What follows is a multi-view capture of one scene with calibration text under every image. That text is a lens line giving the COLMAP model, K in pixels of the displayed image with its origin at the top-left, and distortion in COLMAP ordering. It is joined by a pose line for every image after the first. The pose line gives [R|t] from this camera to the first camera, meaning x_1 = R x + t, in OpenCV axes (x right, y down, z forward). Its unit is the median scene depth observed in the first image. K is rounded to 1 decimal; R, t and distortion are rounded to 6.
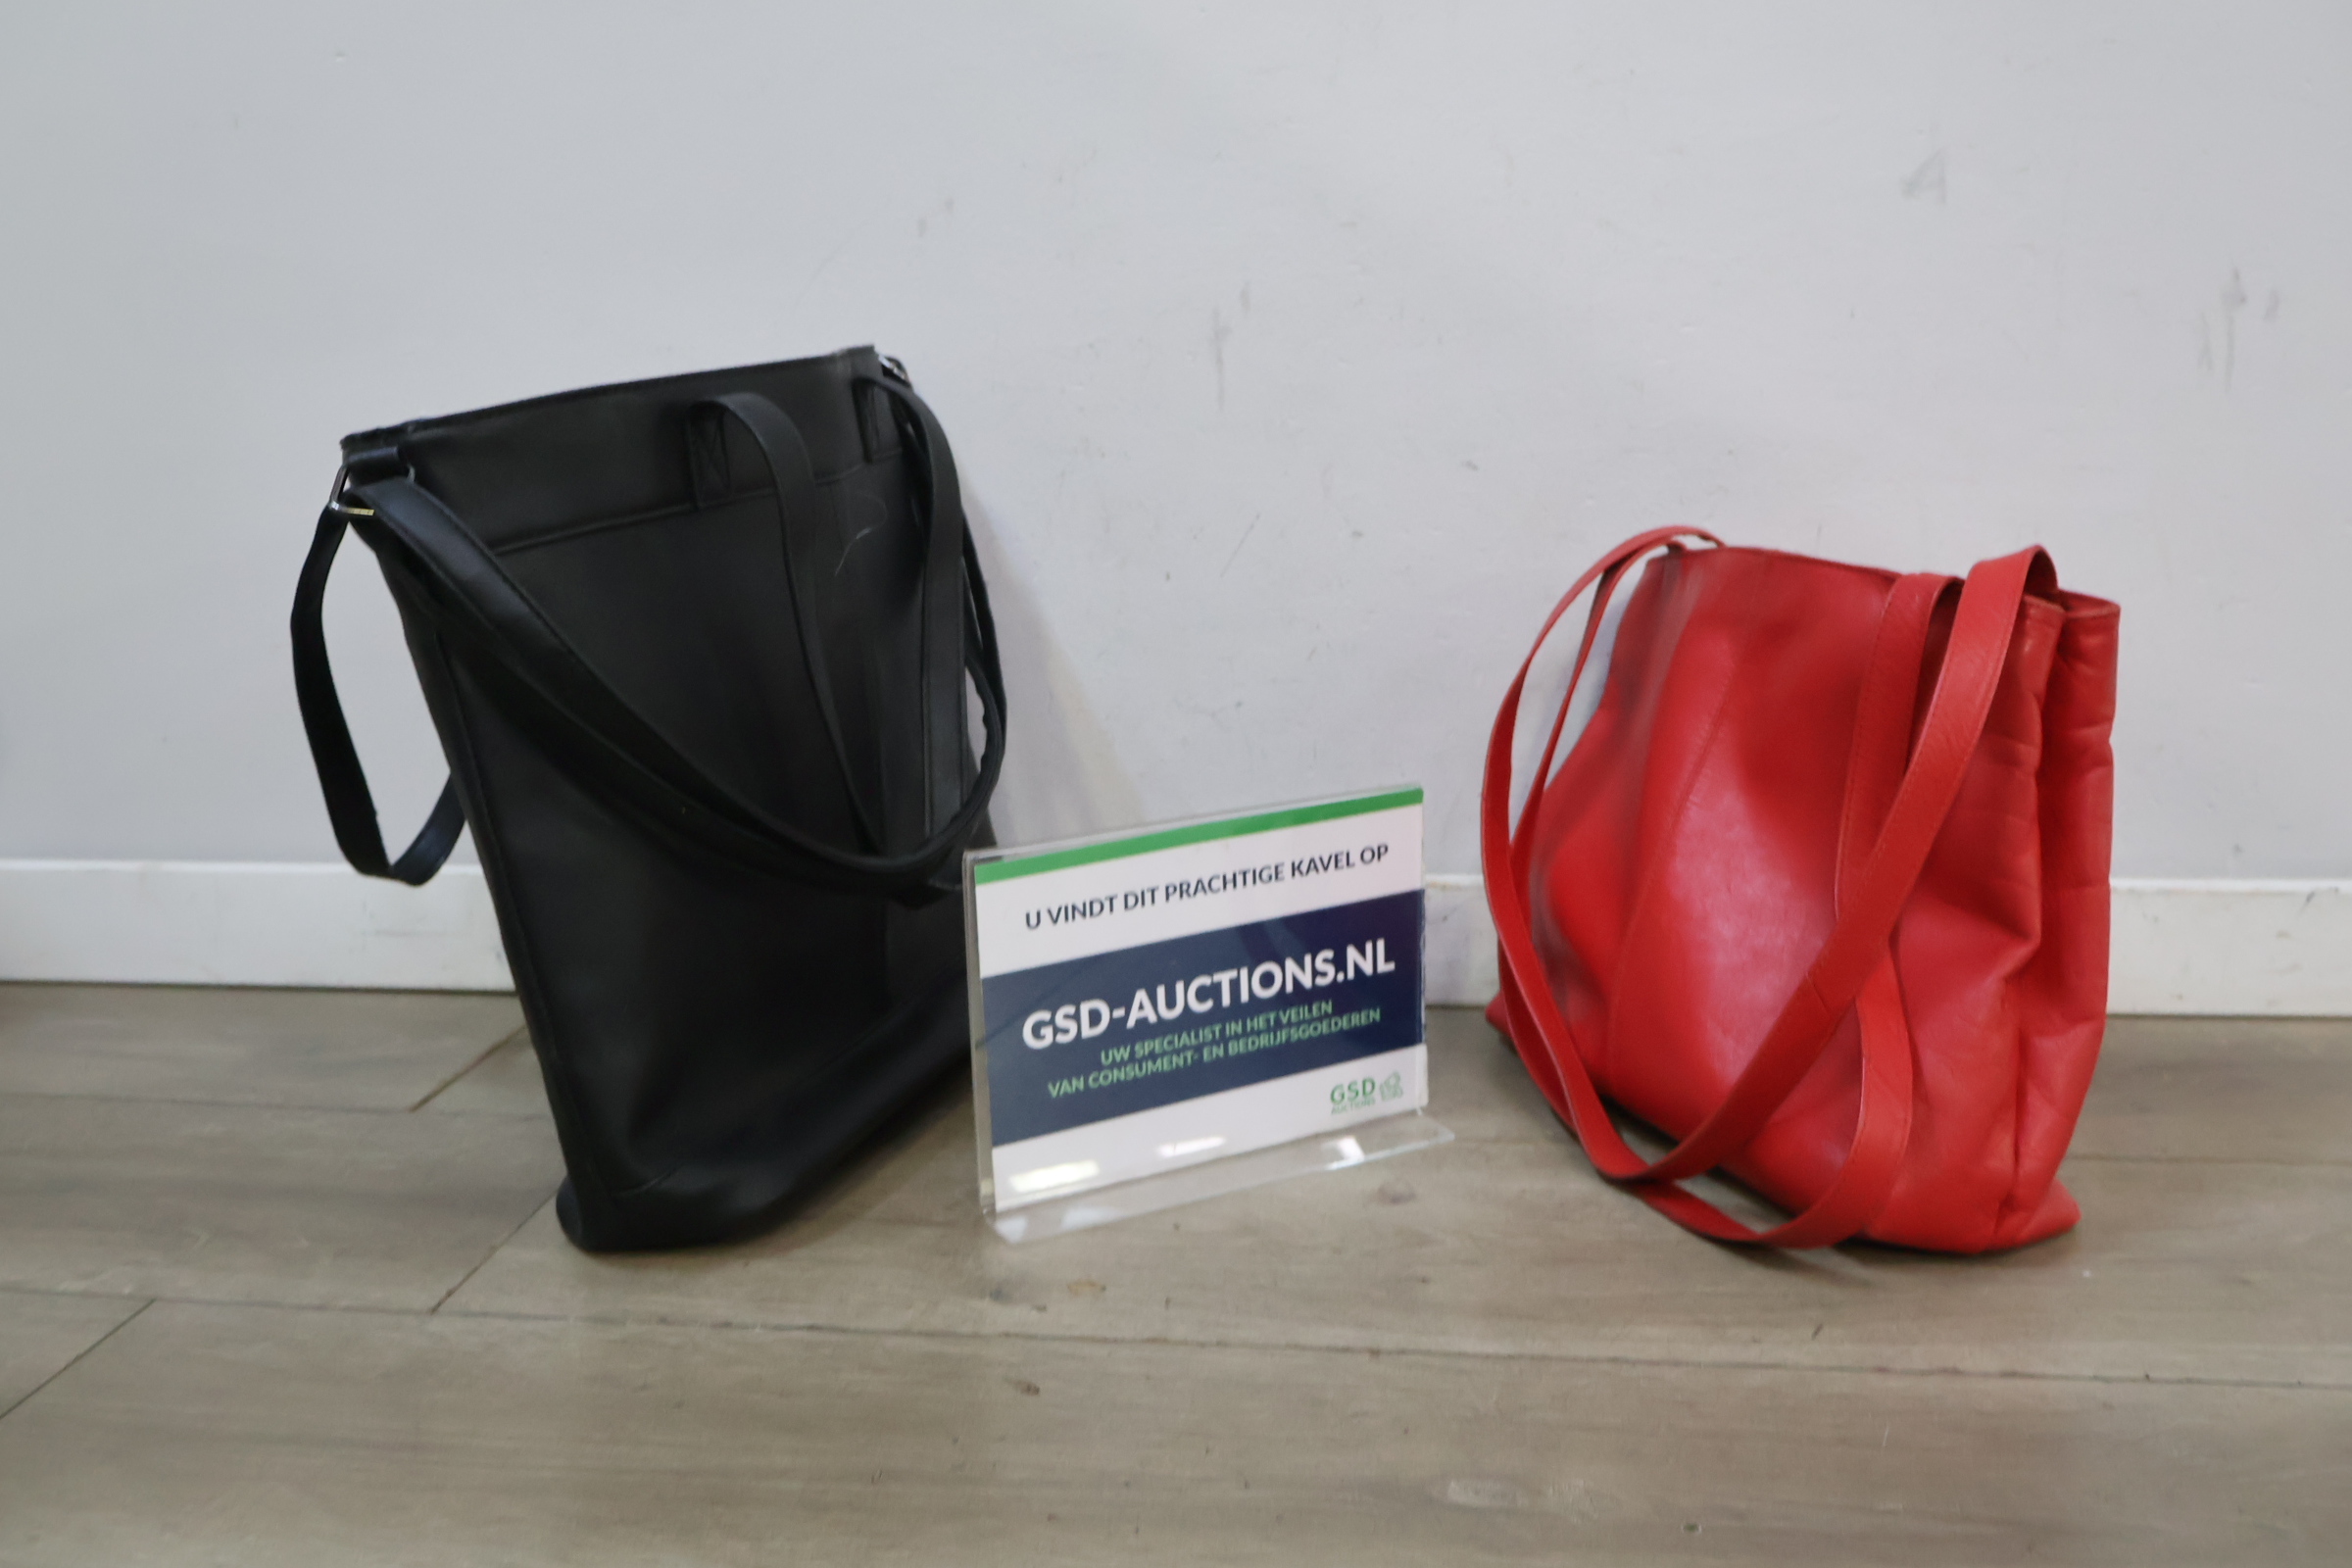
lens RADIAL K [[2135.4, 0, 1176.0], [0, 2135.4, 784.0], [0, 0, 1]] dist [0.006459, 0.002244]
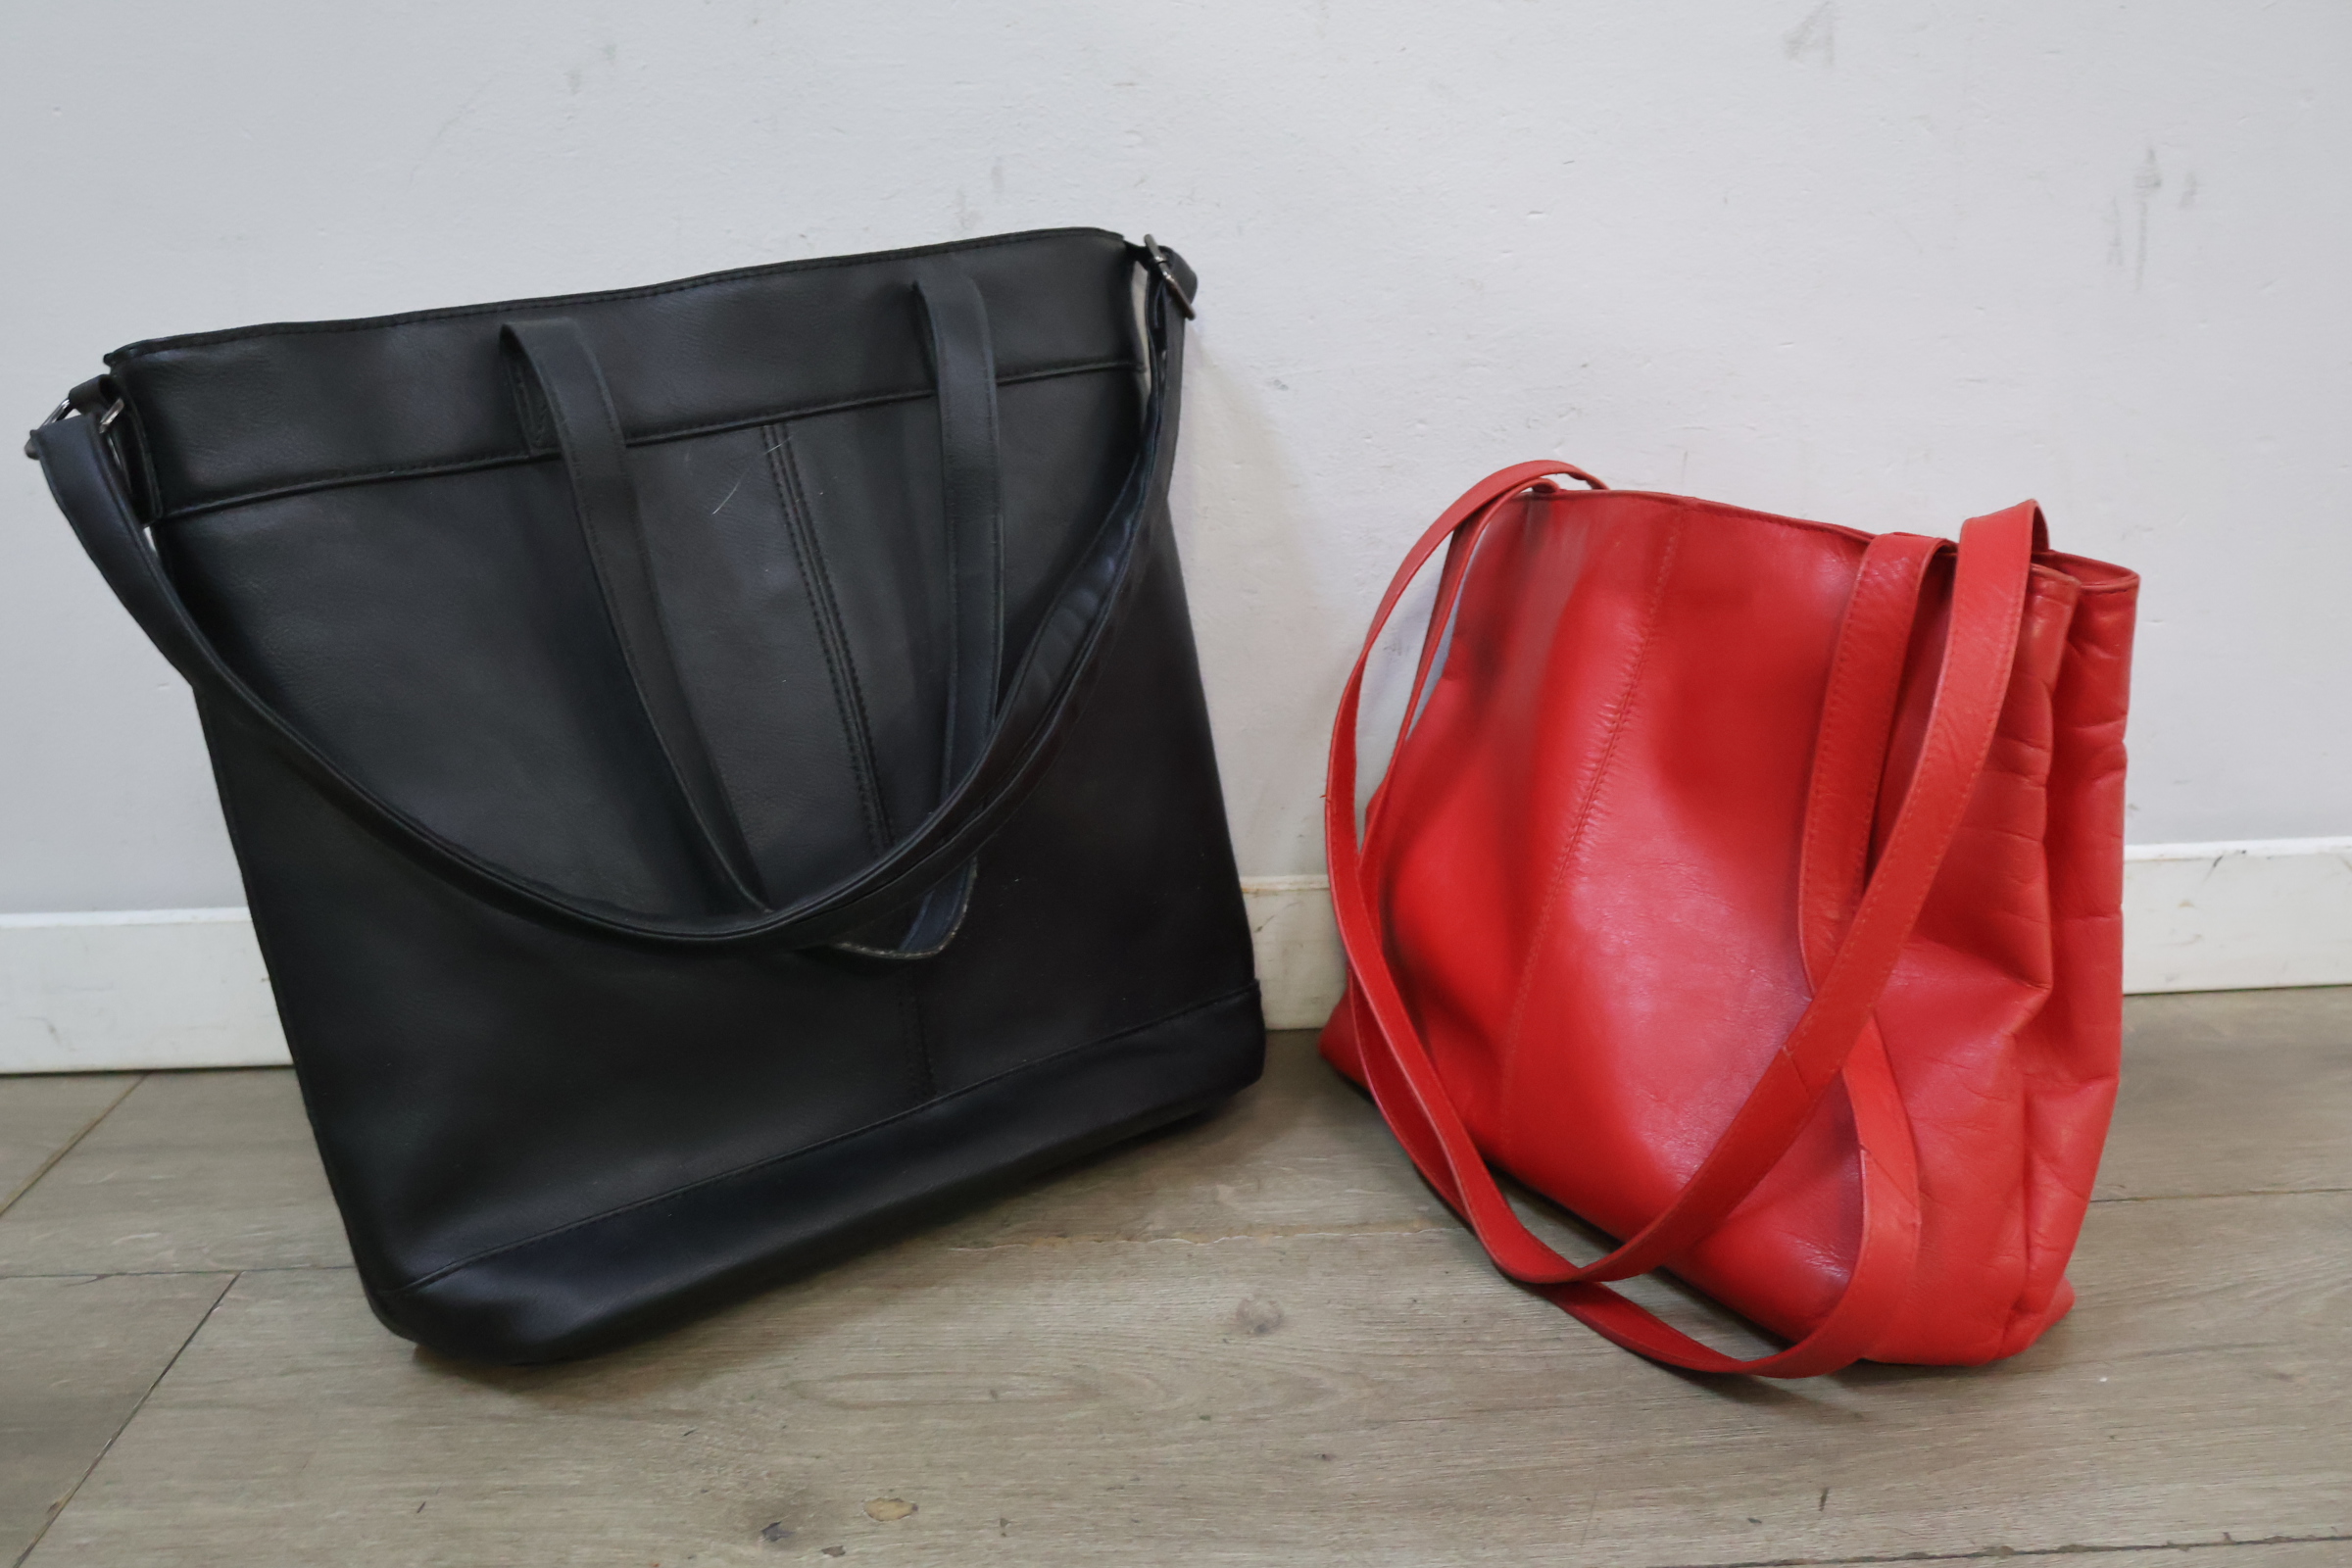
lens RADIAL K [[2135.4, 0, 1176.0], [0, 2135.4, 784.0], [0, 0, 1]] dist [0.006459, 0.002244]
pose [[0.985819, -0.043125, 0.162176, -0.053521], [0.032890, 0.997325, 0.065275, -0.066333], [-0.164557, -0.059016, 0.984600, 0.245929]]
